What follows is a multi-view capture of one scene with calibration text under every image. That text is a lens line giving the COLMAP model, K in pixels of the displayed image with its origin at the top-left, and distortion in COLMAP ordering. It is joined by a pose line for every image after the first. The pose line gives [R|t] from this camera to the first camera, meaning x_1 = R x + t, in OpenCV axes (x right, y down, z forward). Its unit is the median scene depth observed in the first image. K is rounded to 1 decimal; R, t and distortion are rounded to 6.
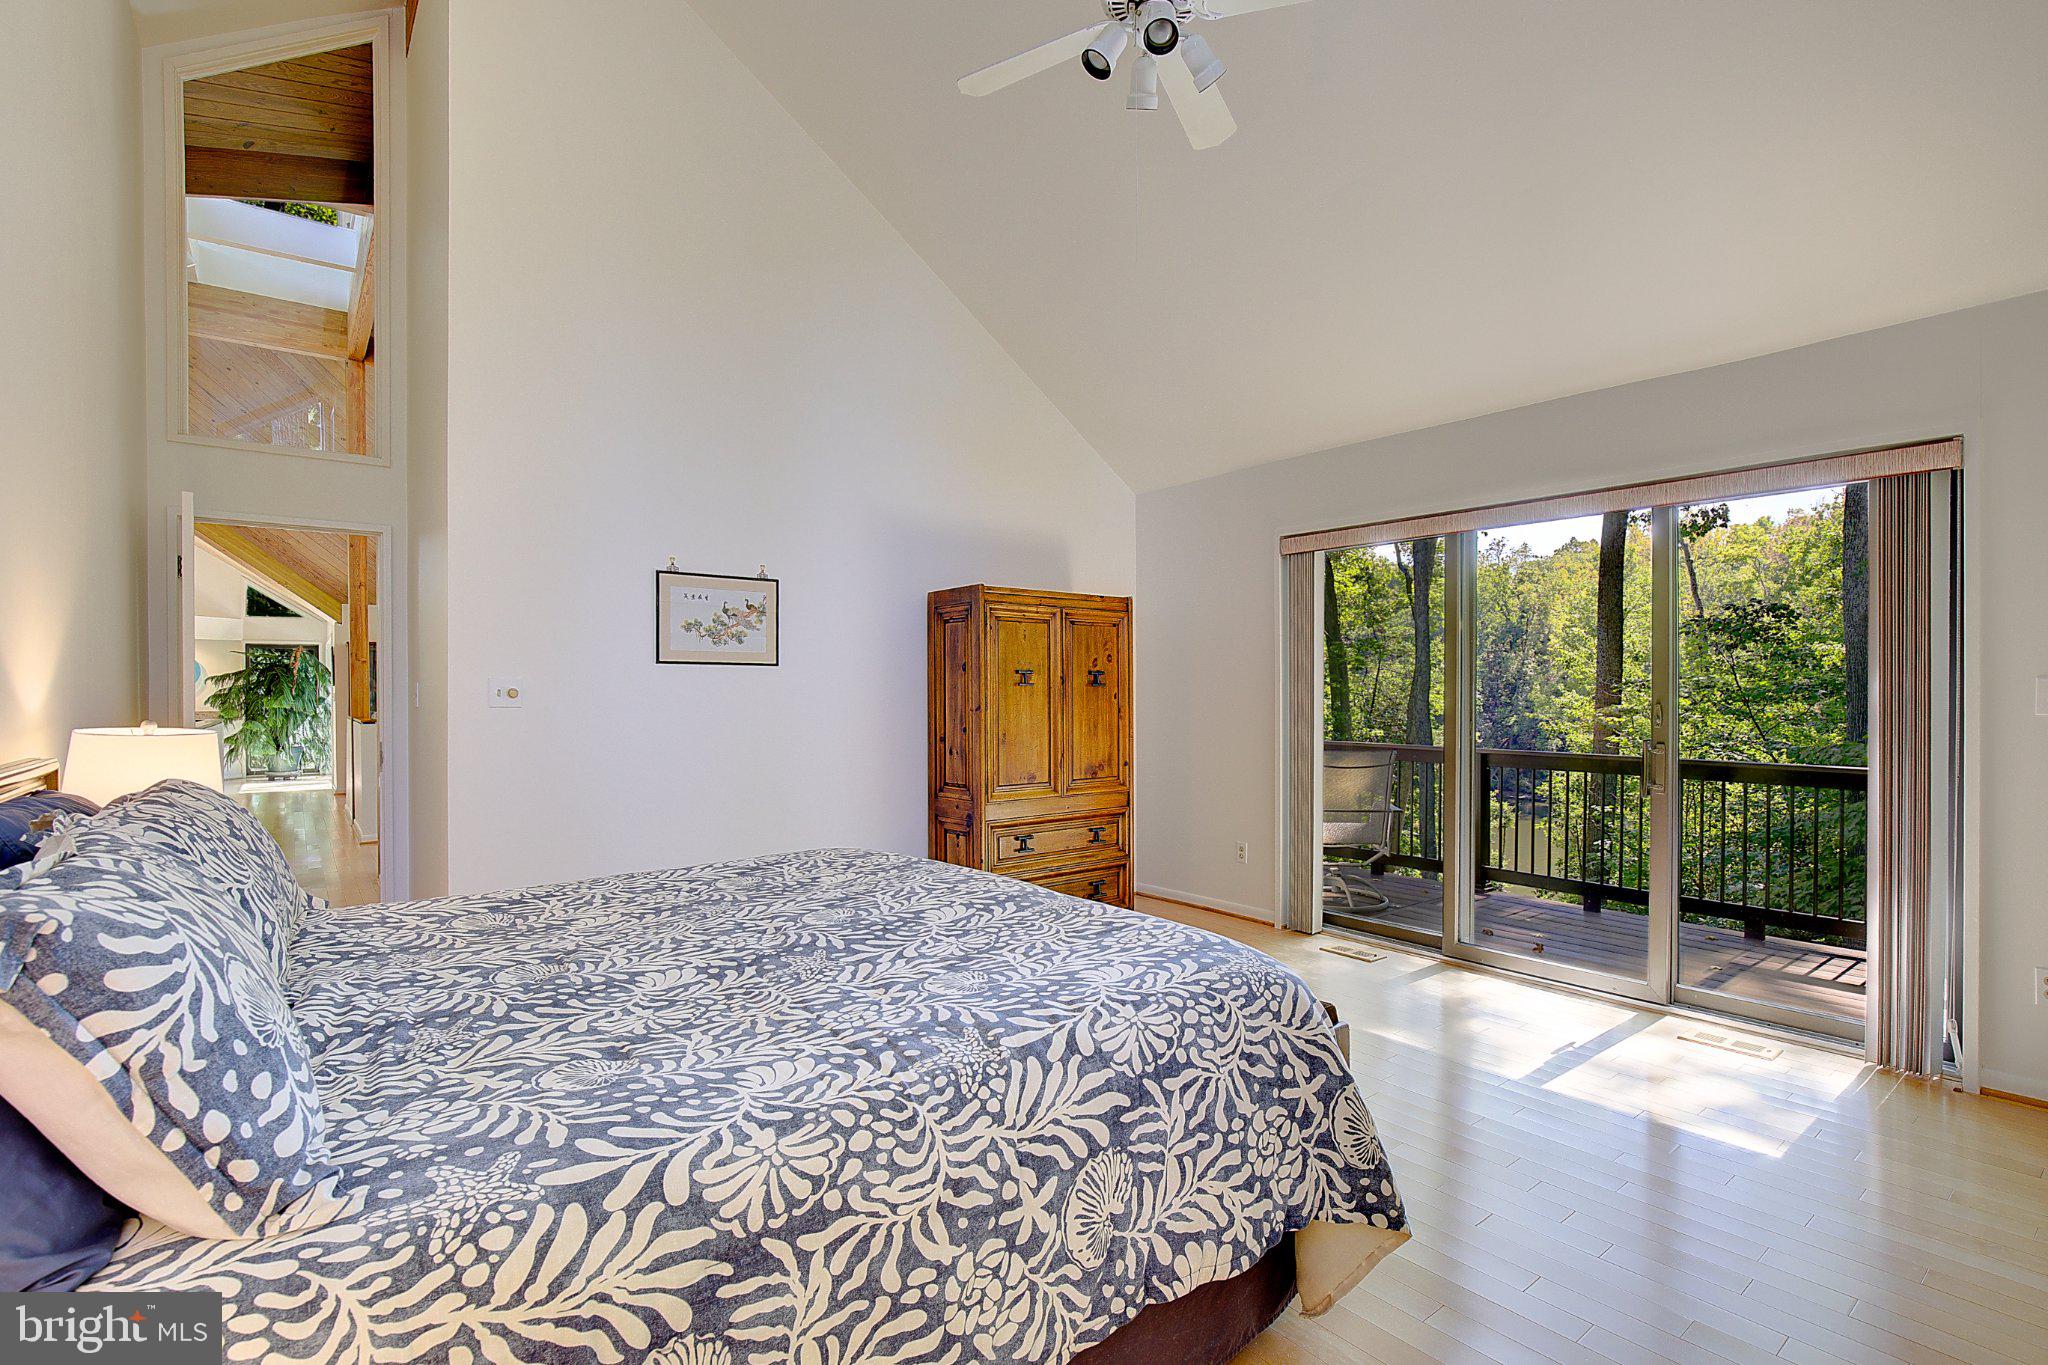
lens RADIAL K [[946.9, 0, 1005.3], [0, 946.9, 686.4], [0, 0, 1]] dist [-0.001445, 0.000522]
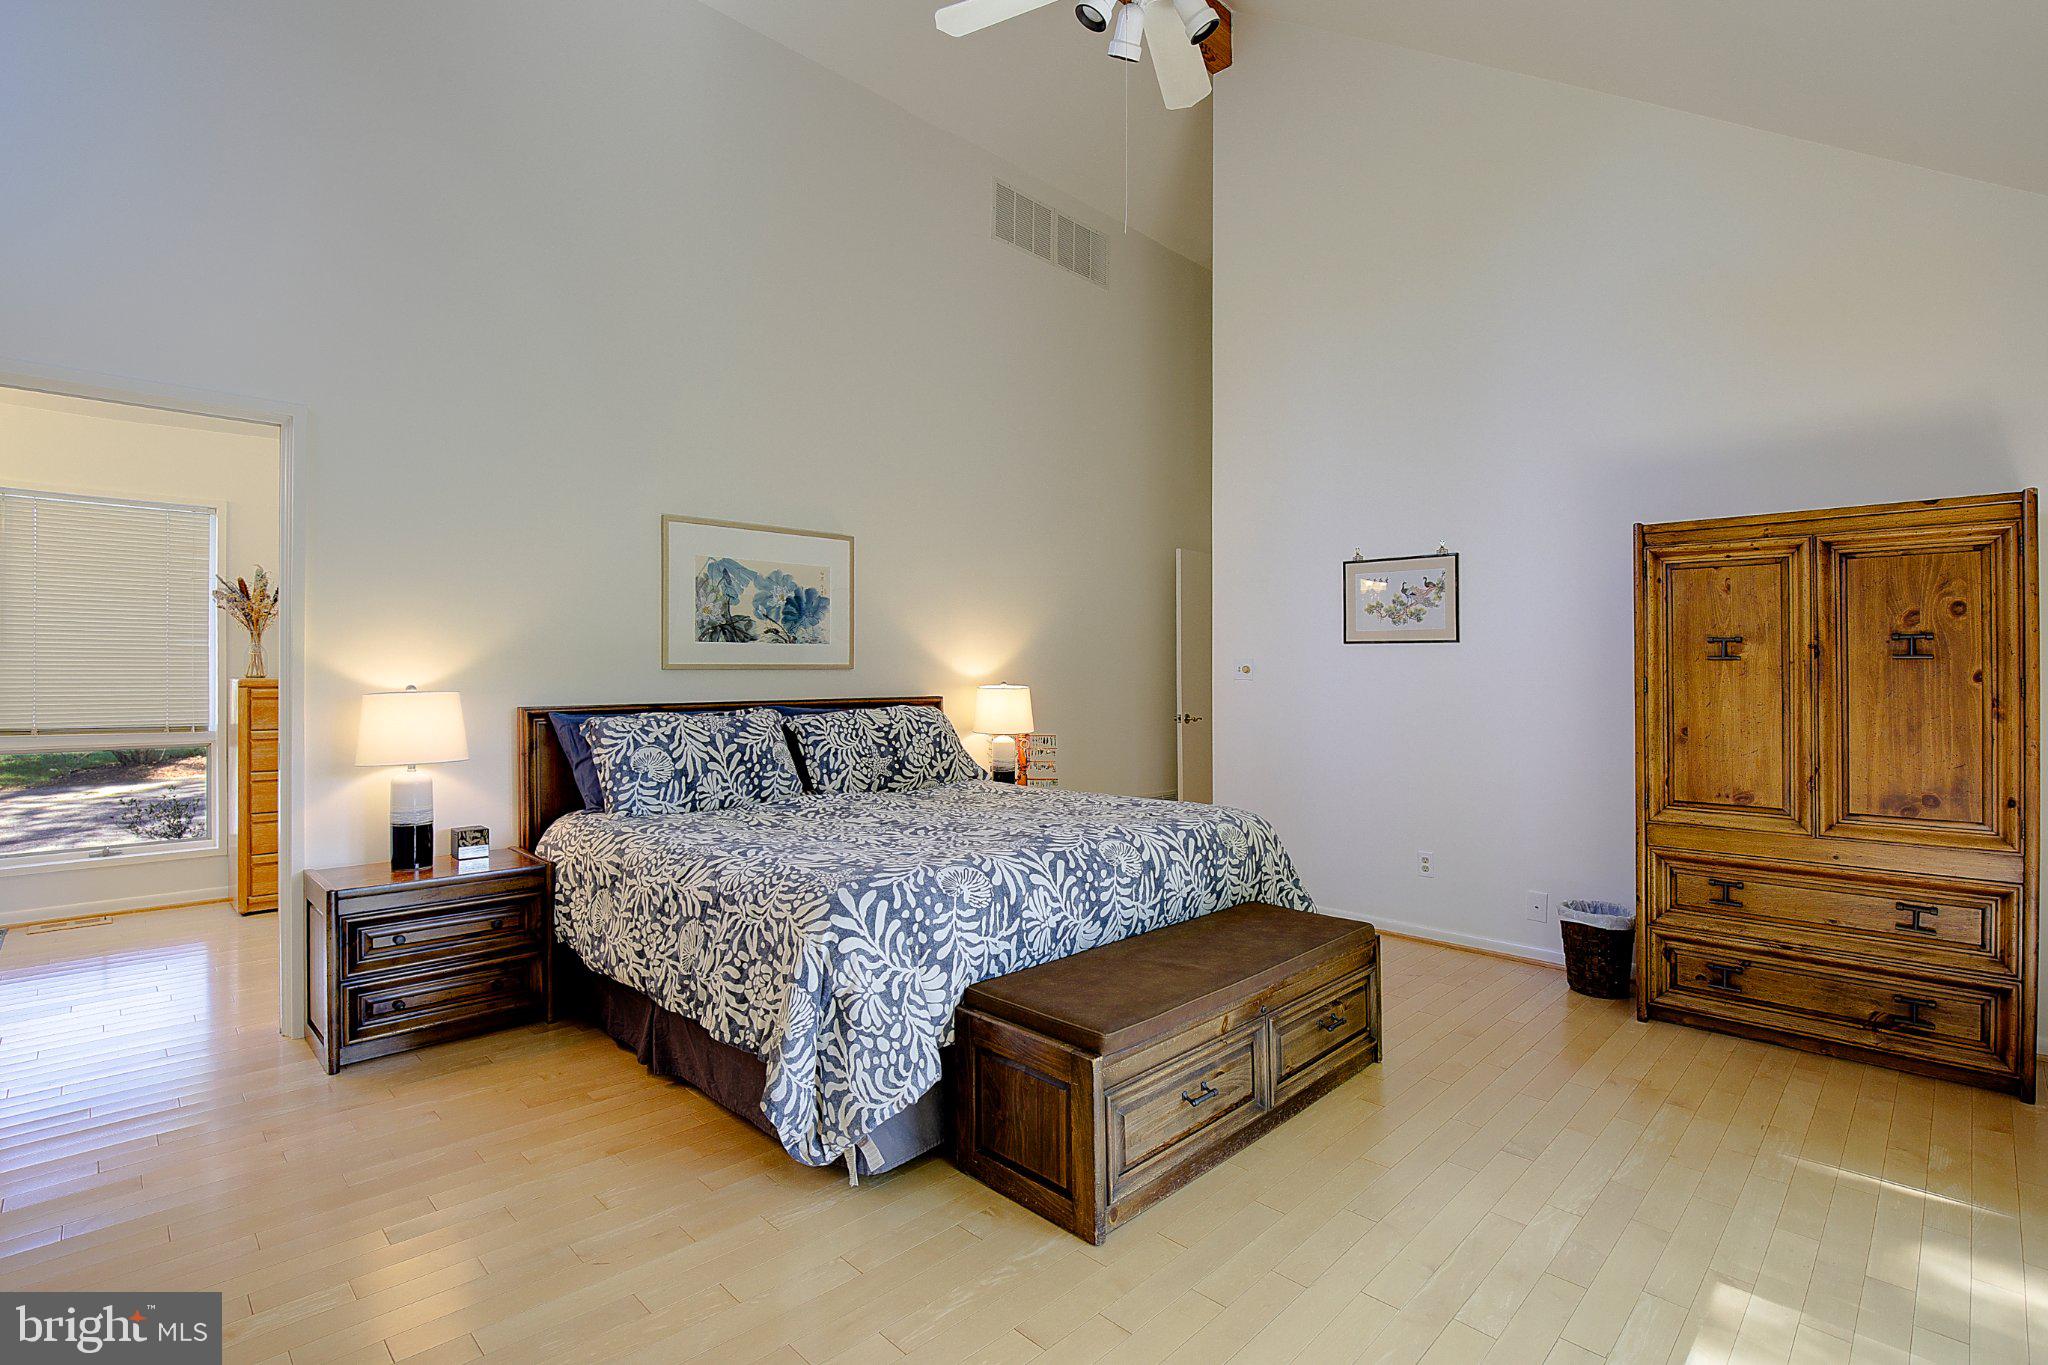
lens RADIAL K [[946.9, 0, 1011.2], [0, 946.9, 672.8], [0, 0, 1]] dist [-0.001445, 0.000522]
pose [[0.132743, 0.008315, -0.991116, 0.677323], [0.011197, 0.999888, 0.009888, -0.004656], [0.991087, -0.012410, 0.132635, 0.427347]]
